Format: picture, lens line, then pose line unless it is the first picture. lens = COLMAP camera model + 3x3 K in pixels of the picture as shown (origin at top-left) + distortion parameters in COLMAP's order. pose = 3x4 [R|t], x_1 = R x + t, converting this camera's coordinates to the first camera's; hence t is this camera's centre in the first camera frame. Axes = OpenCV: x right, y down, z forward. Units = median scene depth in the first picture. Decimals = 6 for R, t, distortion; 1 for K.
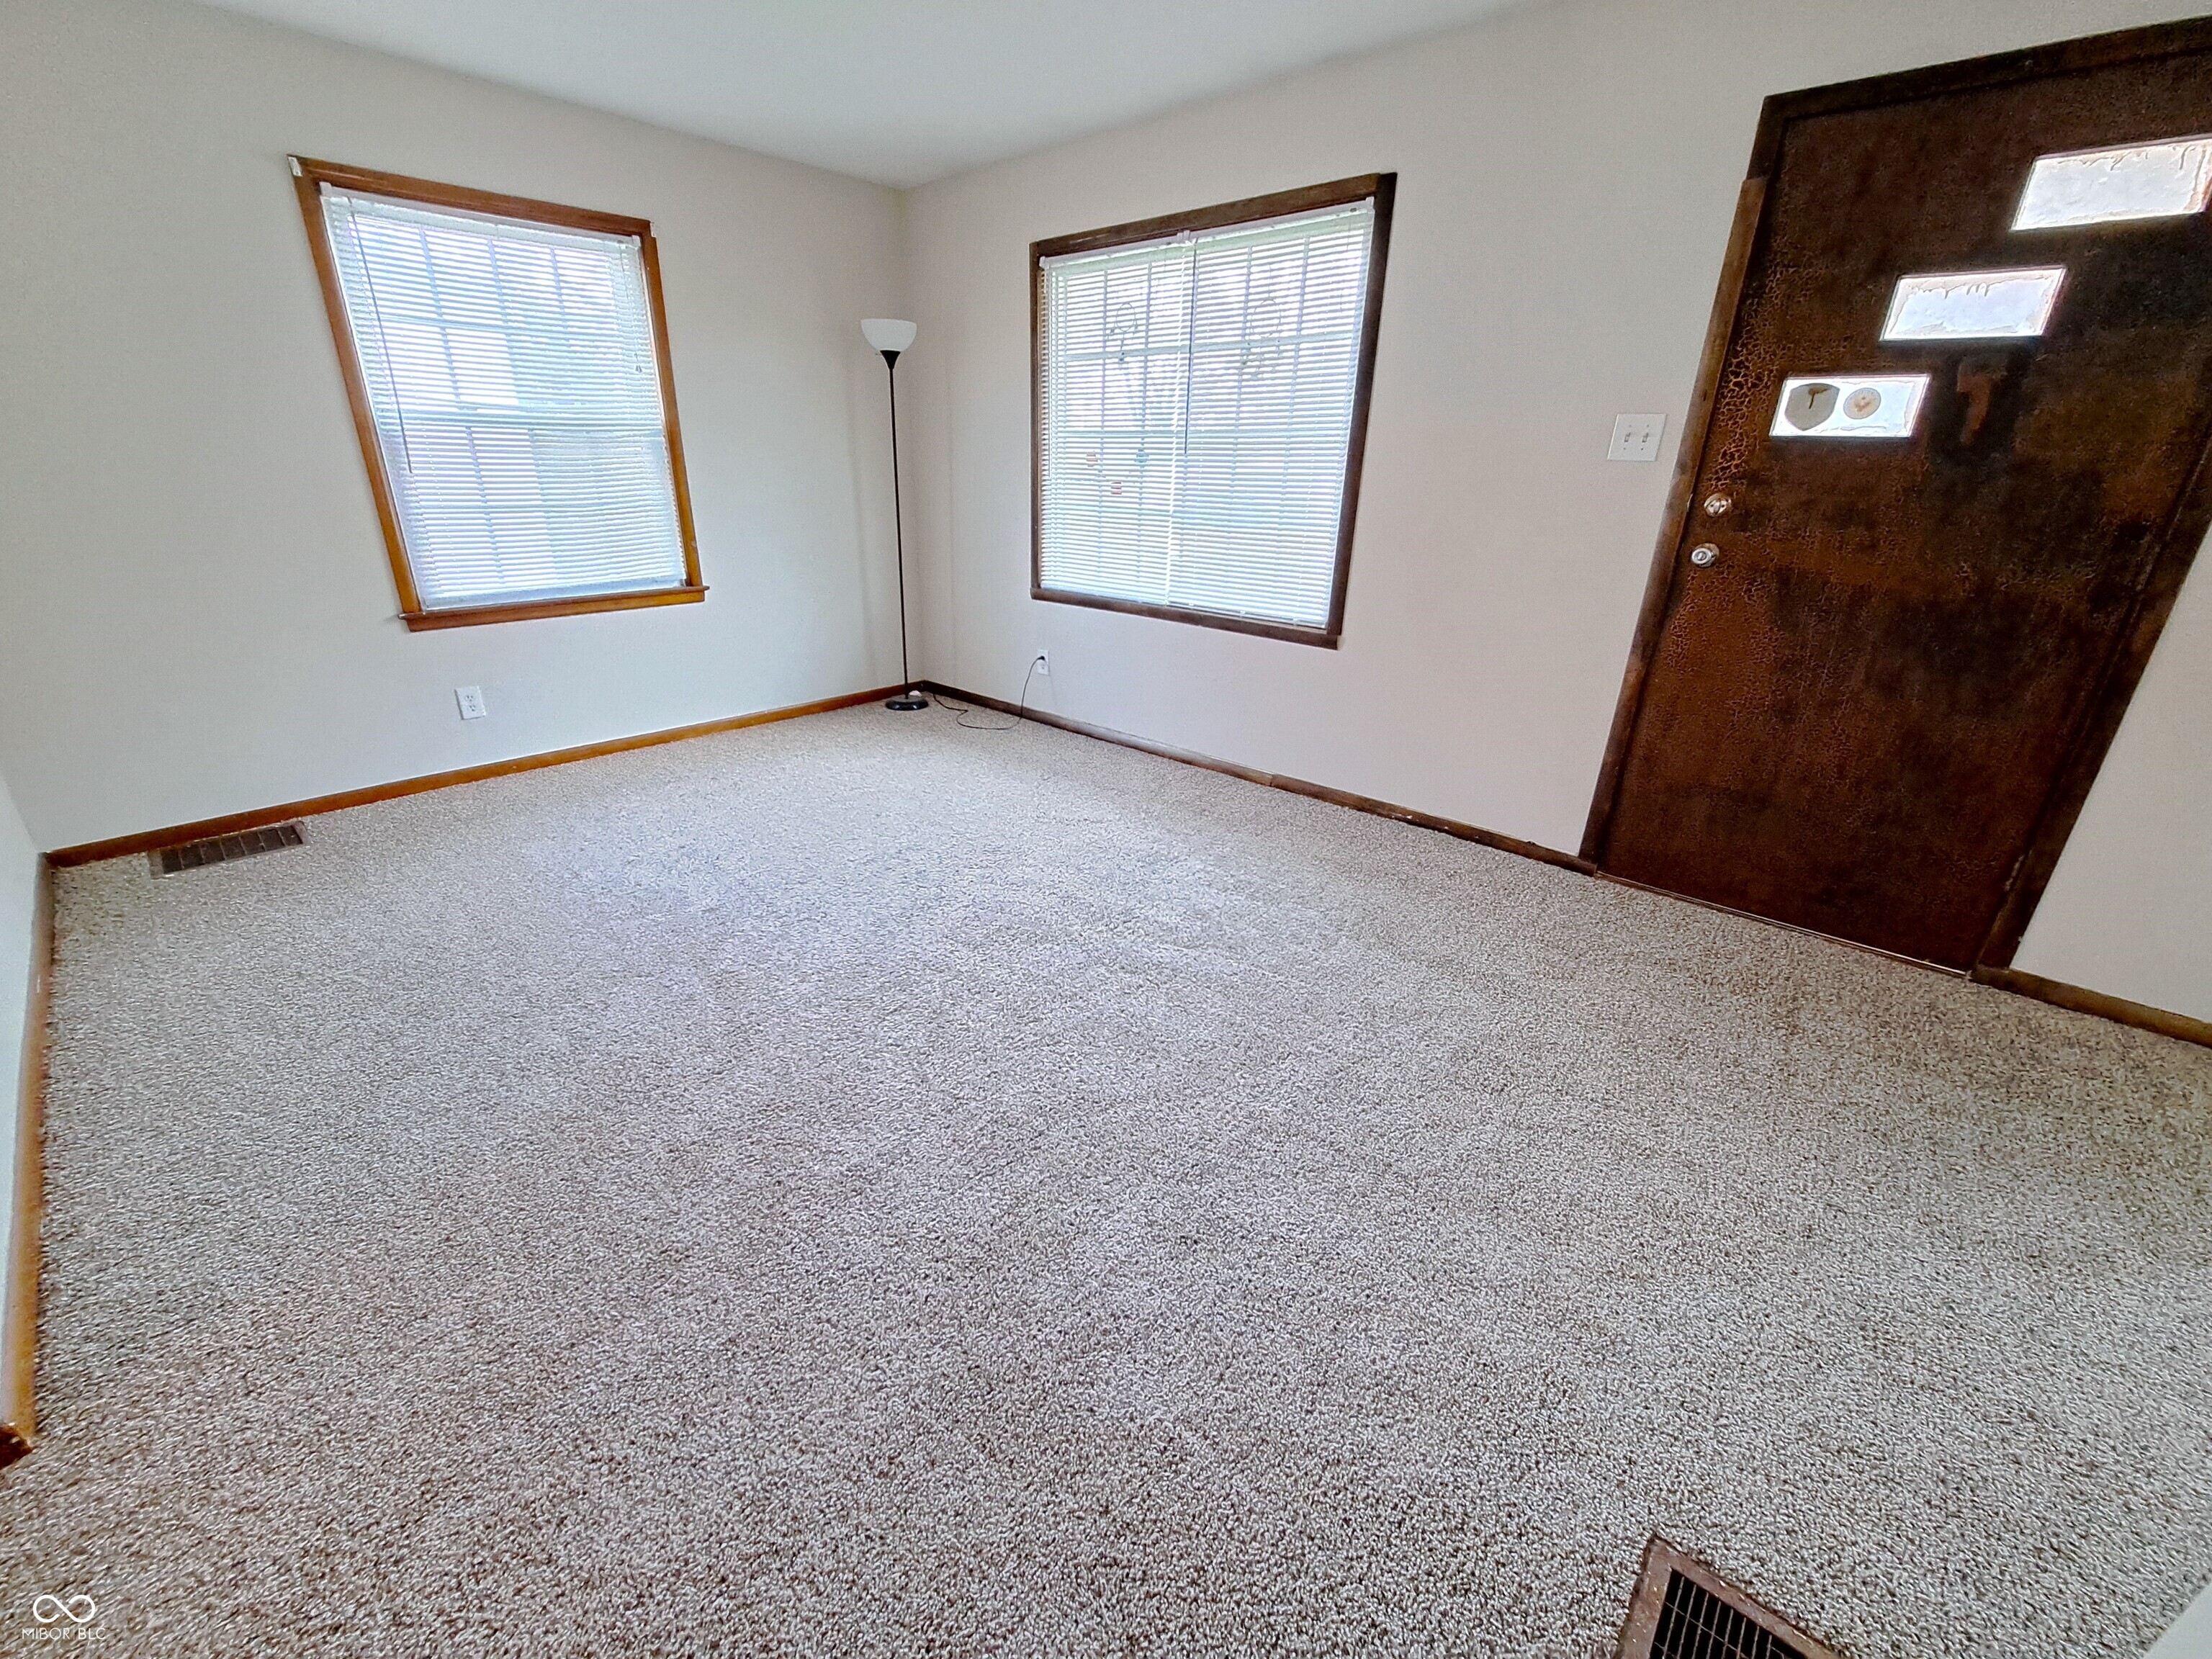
lens RADIAL K [[879.0, 0, 1105.3], [0, 879.0, 829.9], [0, 0, 1]] dist [-0.017827, -0.001346]
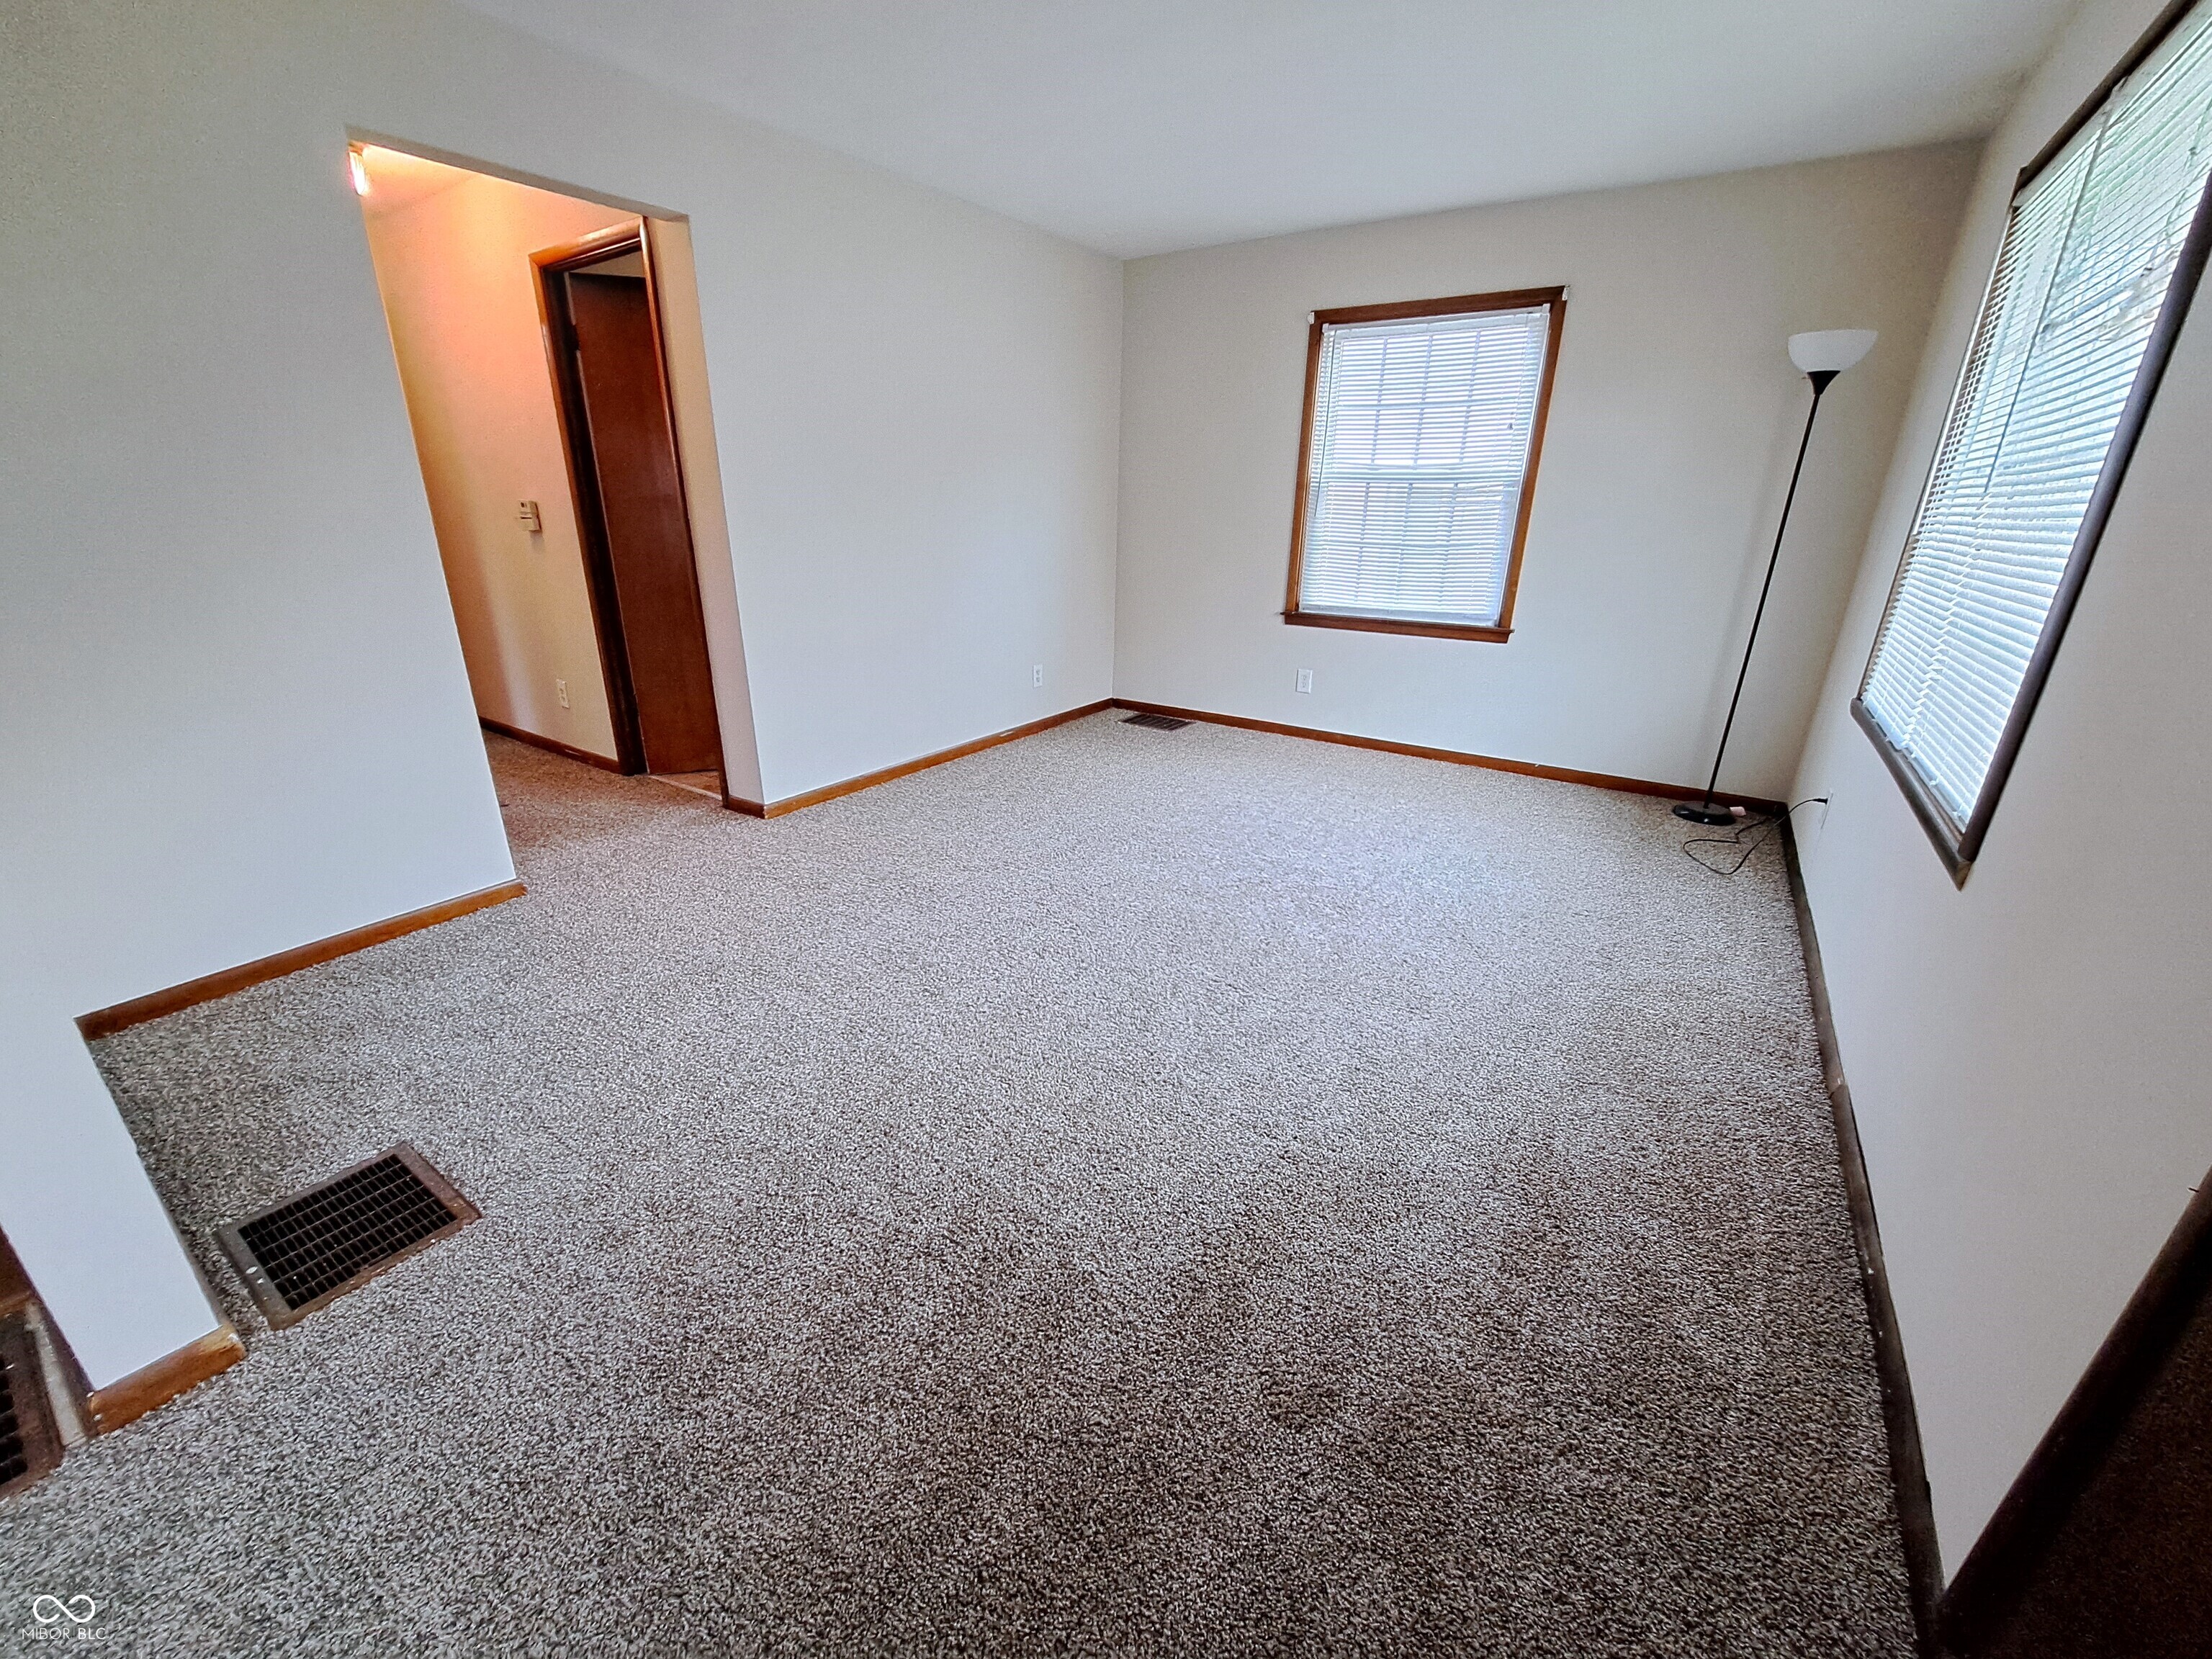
lens RADIAL K [[879.0, 0, 1099.7], [0, 879.0, 840.4], [0, 0, 1]] dist [-0.017827, -0.001346]
pose [[0.131307, 0.340198, -0.931141, 0.706467], [-0.389452, 0.881459, 0.267127, -0.194781], [0.911639, 0.327559, 0.248232, 0.509132]]
